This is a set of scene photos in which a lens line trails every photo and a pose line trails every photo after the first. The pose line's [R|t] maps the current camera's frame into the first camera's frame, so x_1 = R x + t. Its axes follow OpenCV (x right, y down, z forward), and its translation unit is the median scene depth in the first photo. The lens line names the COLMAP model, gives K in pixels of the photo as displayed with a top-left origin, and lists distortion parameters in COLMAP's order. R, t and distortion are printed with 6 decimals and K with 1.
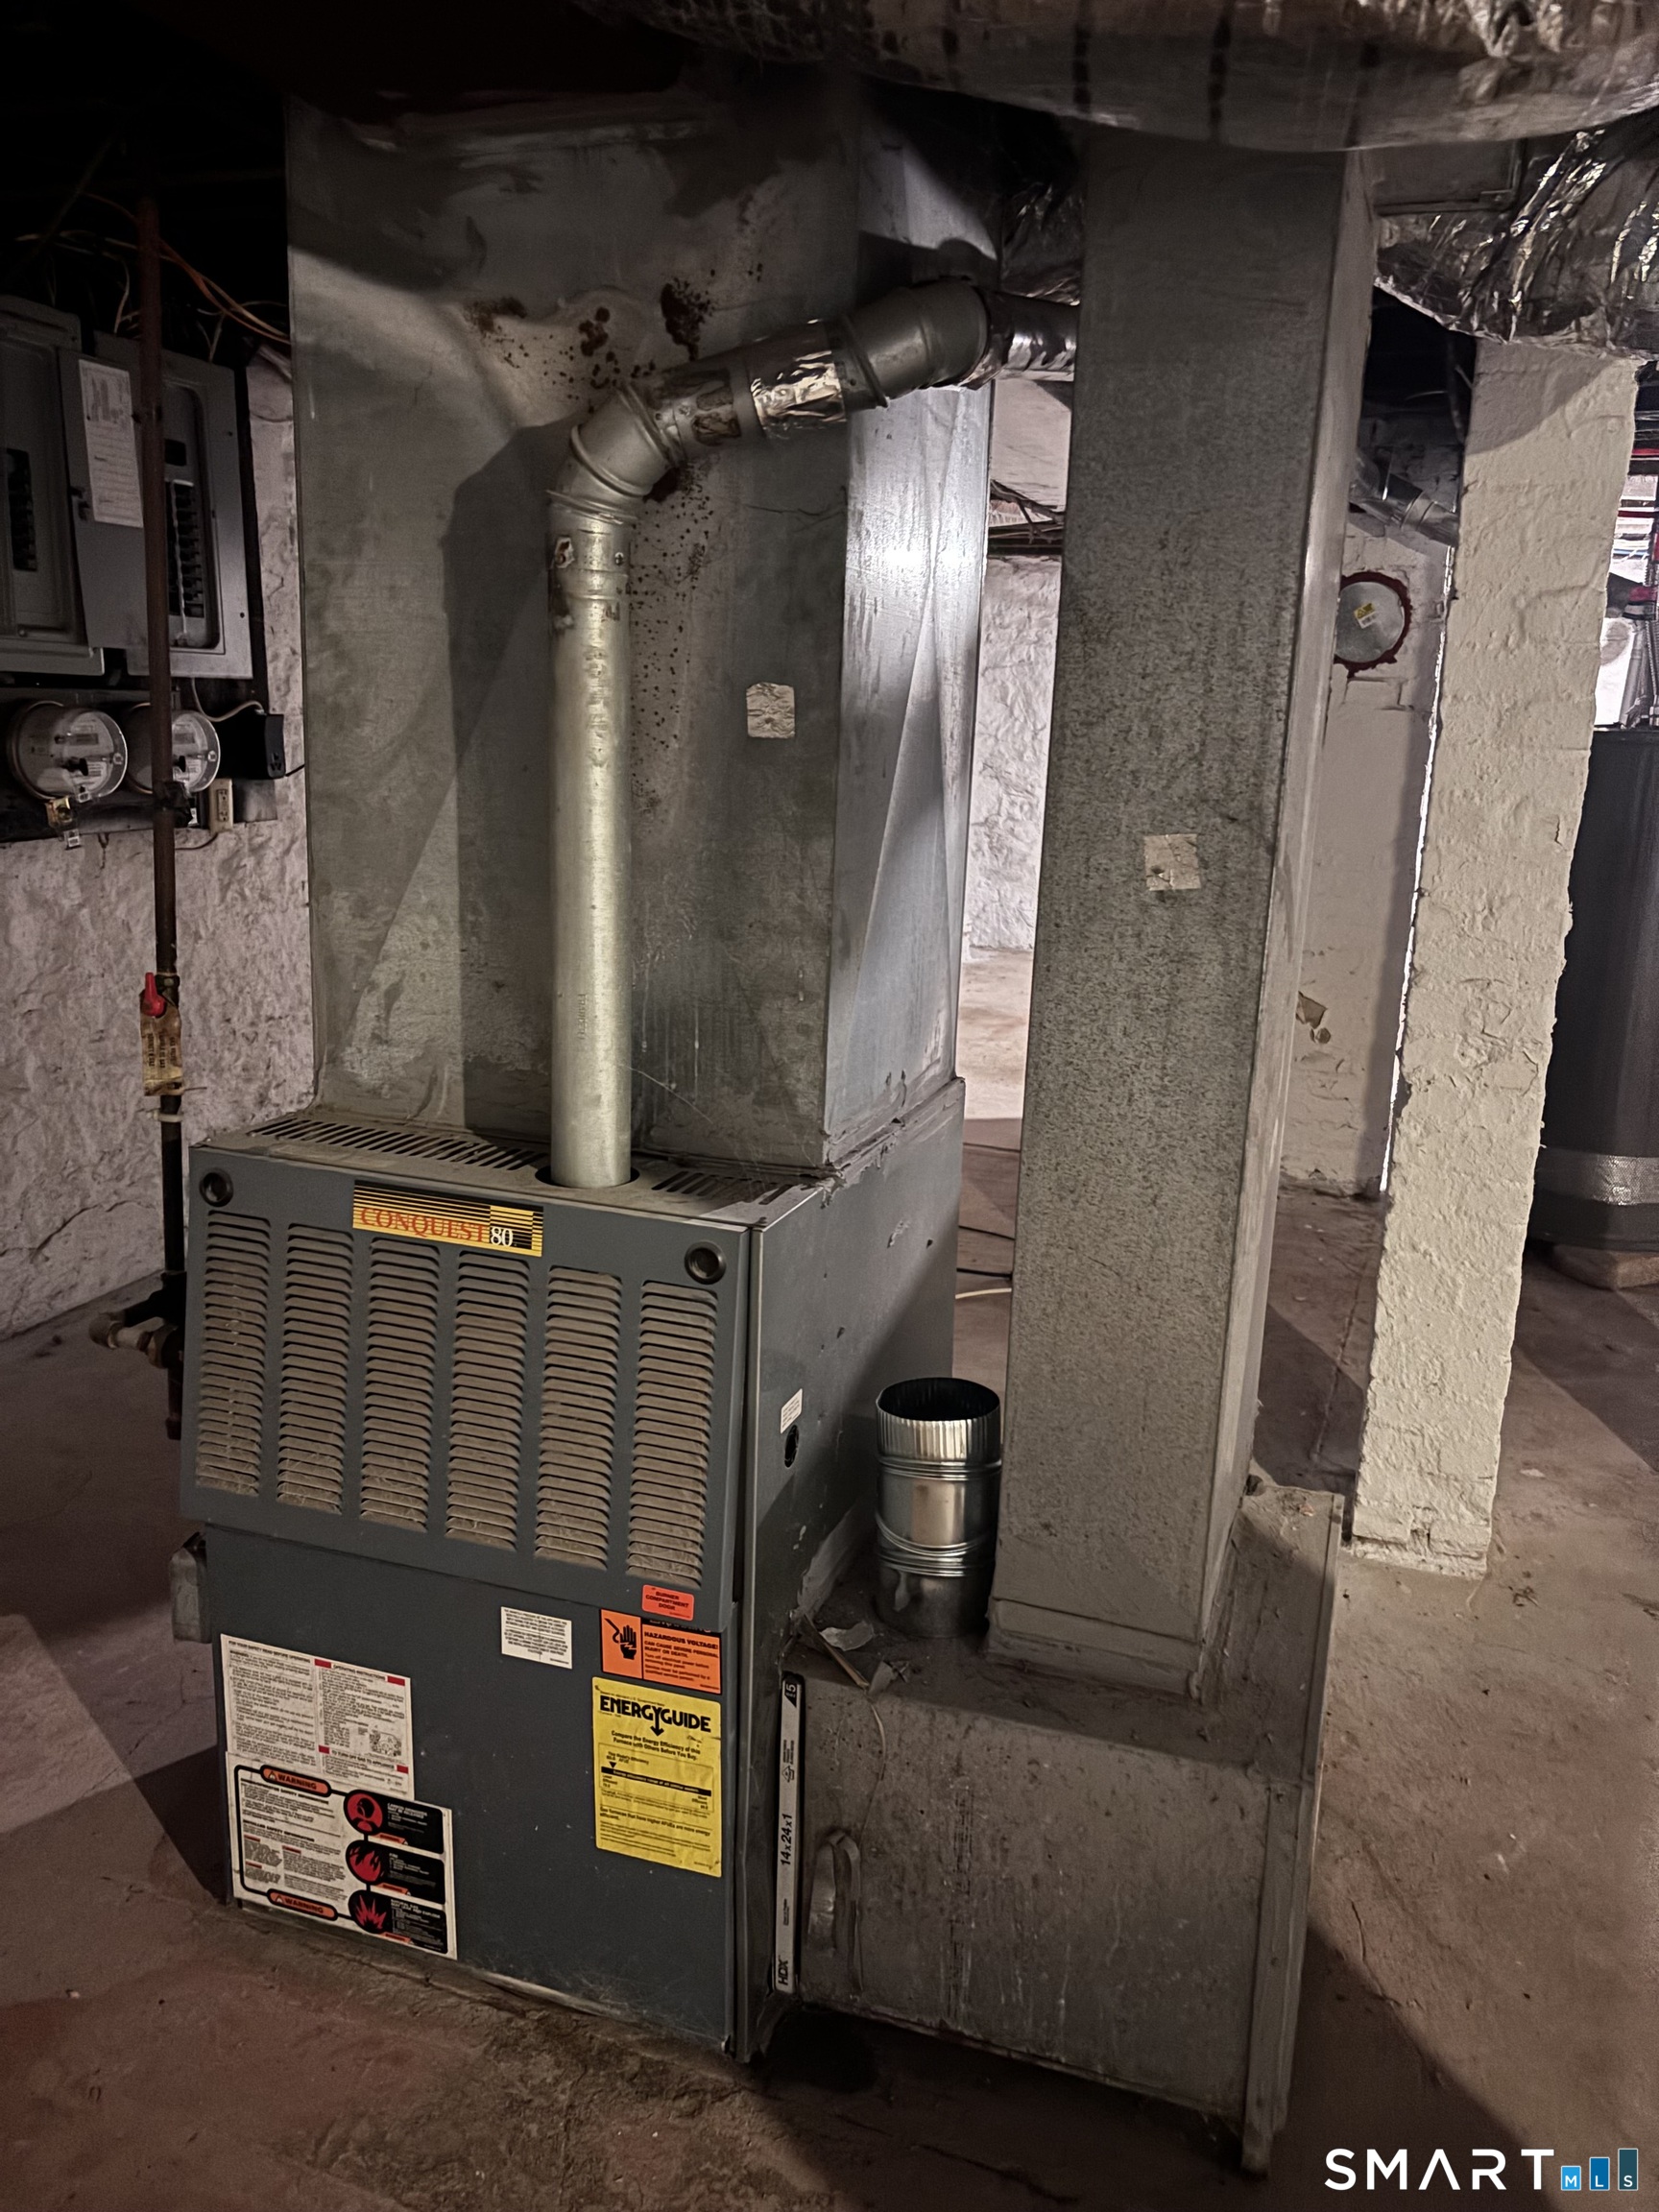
lens RADIAL K [[1666.6, 0, 836.6], [0, 1666.6, 1099.5], [0, 0, 1]] dist [0.045463, -0.046572]
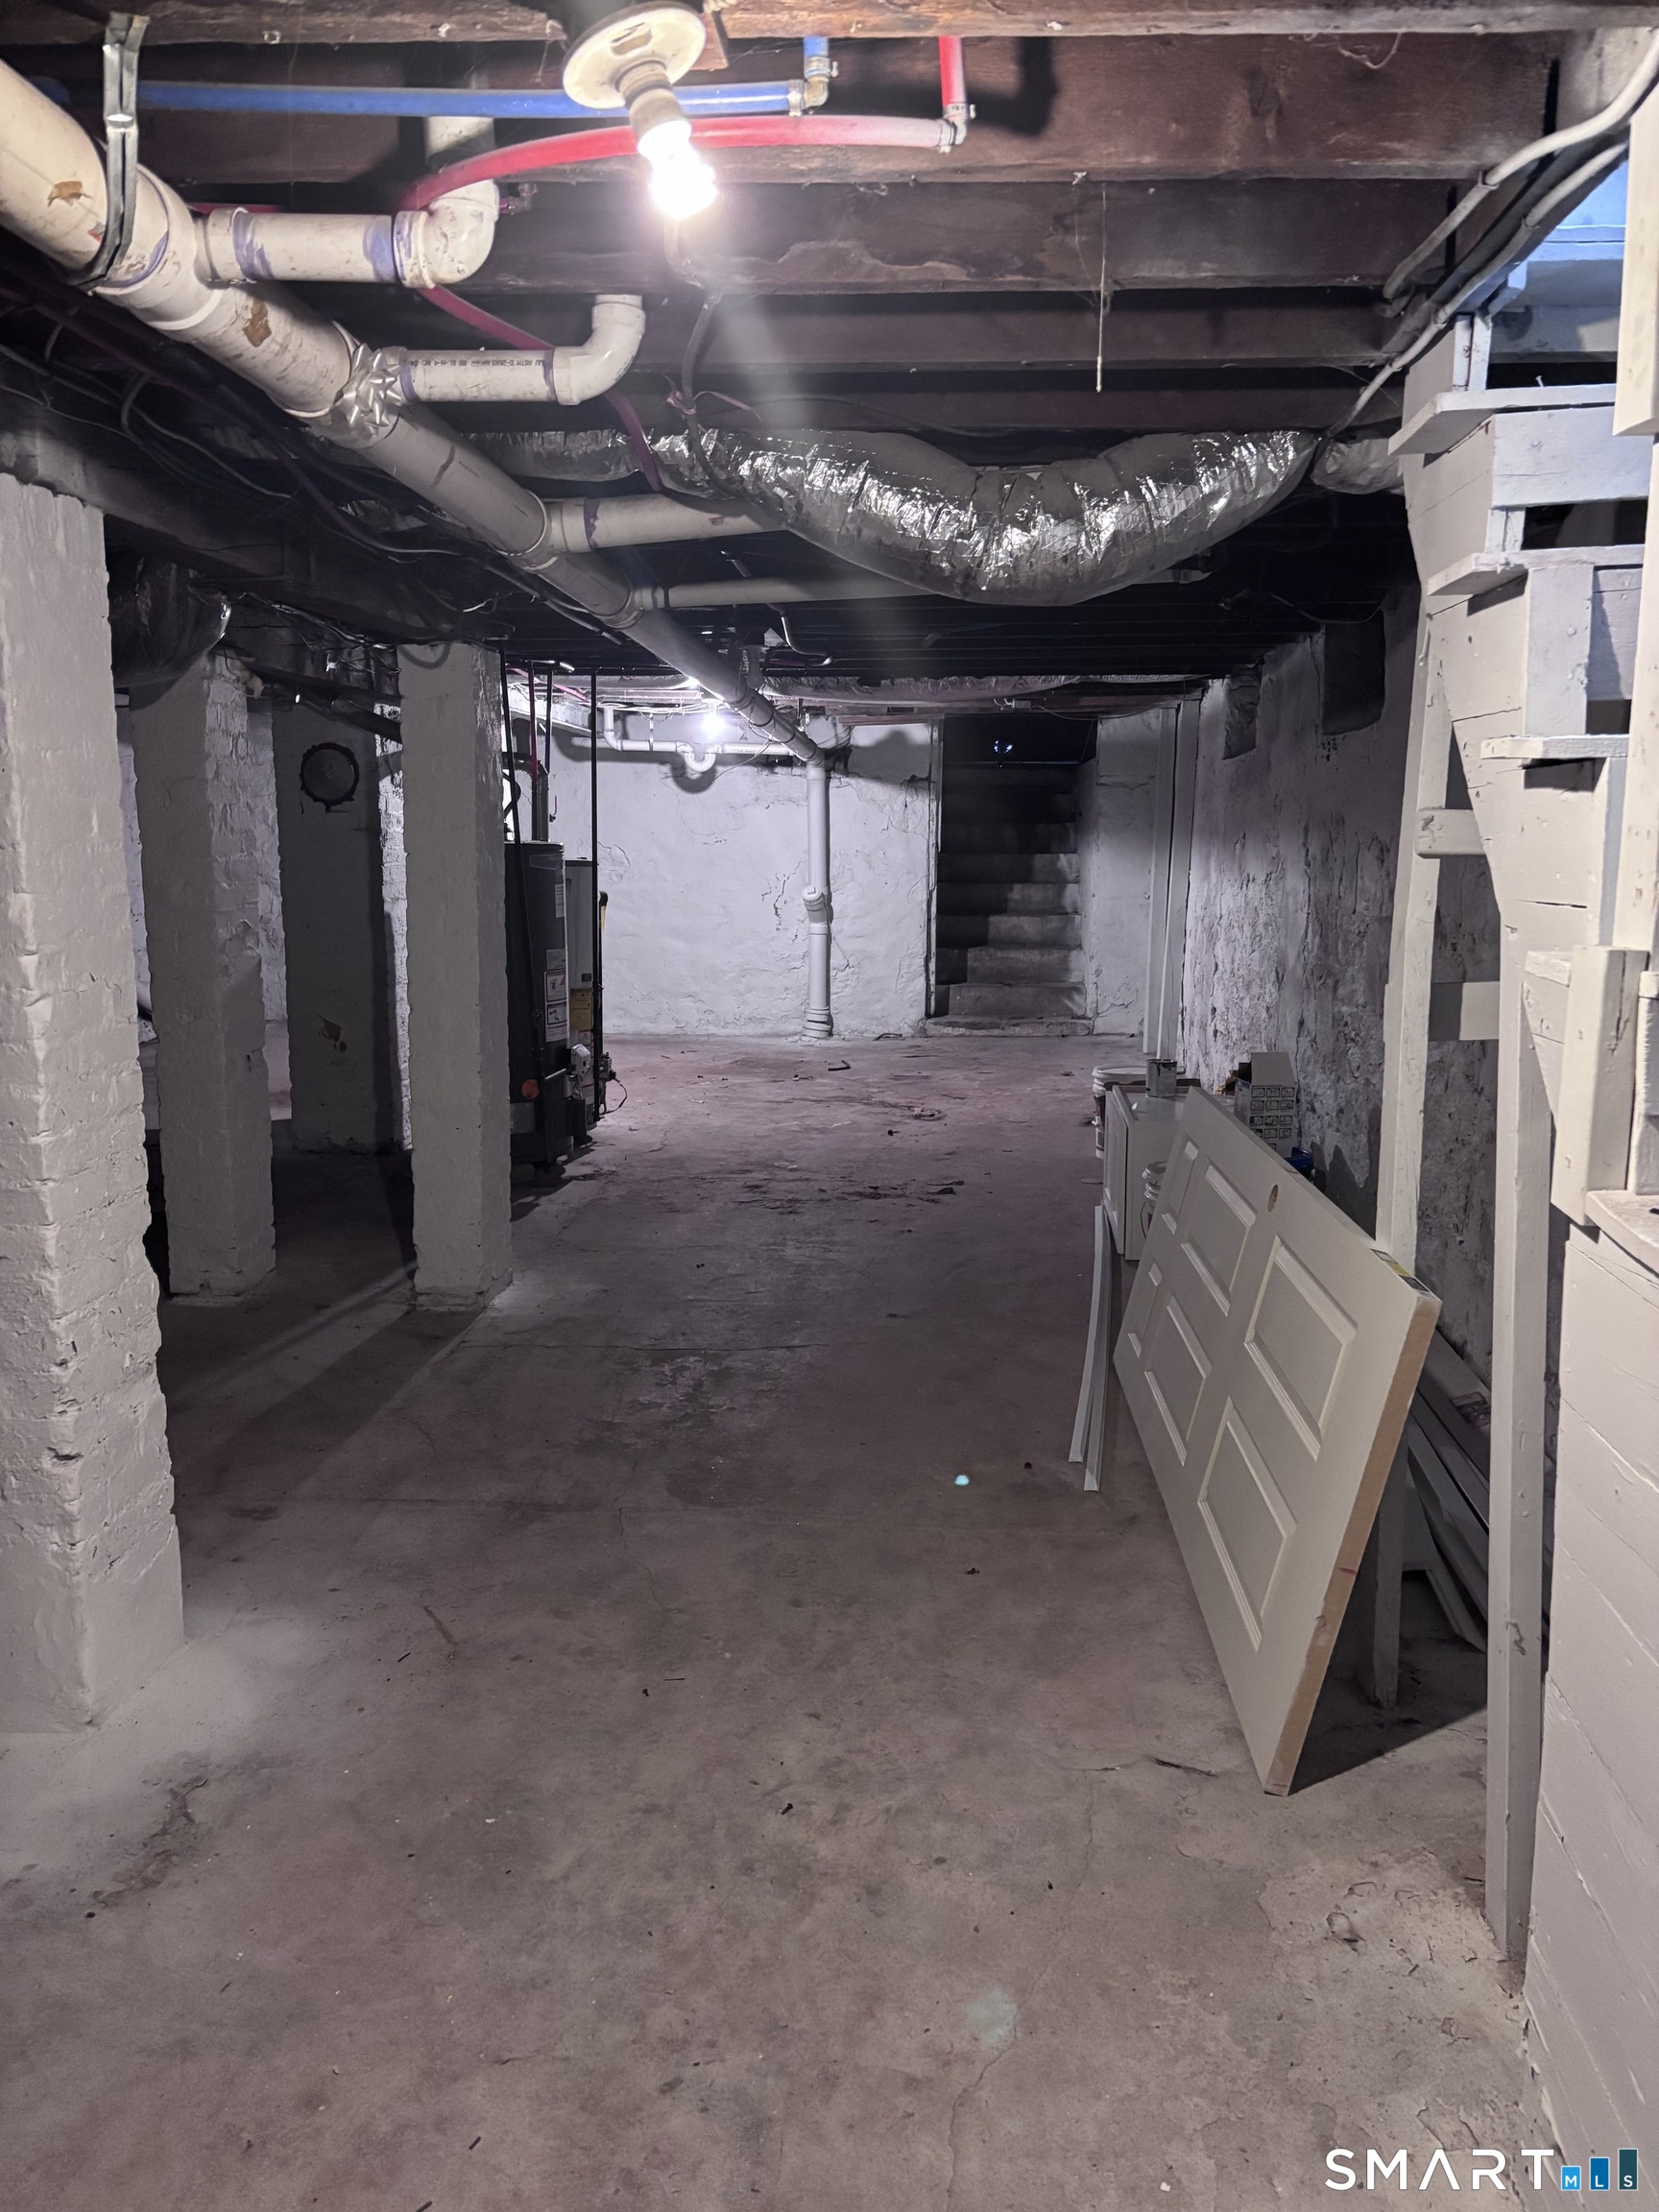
lens RADIAL K [[1666.6, 0, 843.1], [0, 1666.6, 1106.8], [0, 0, 1]] dist [0.045463, -0.046572]
pose [[0.960897, -0.069970, 0.267921, 0.855185], [0.085364, 0.995277, -0.046232, 0.330782], [-0.263420, 0.067295, 0.962331, -1.486199]]
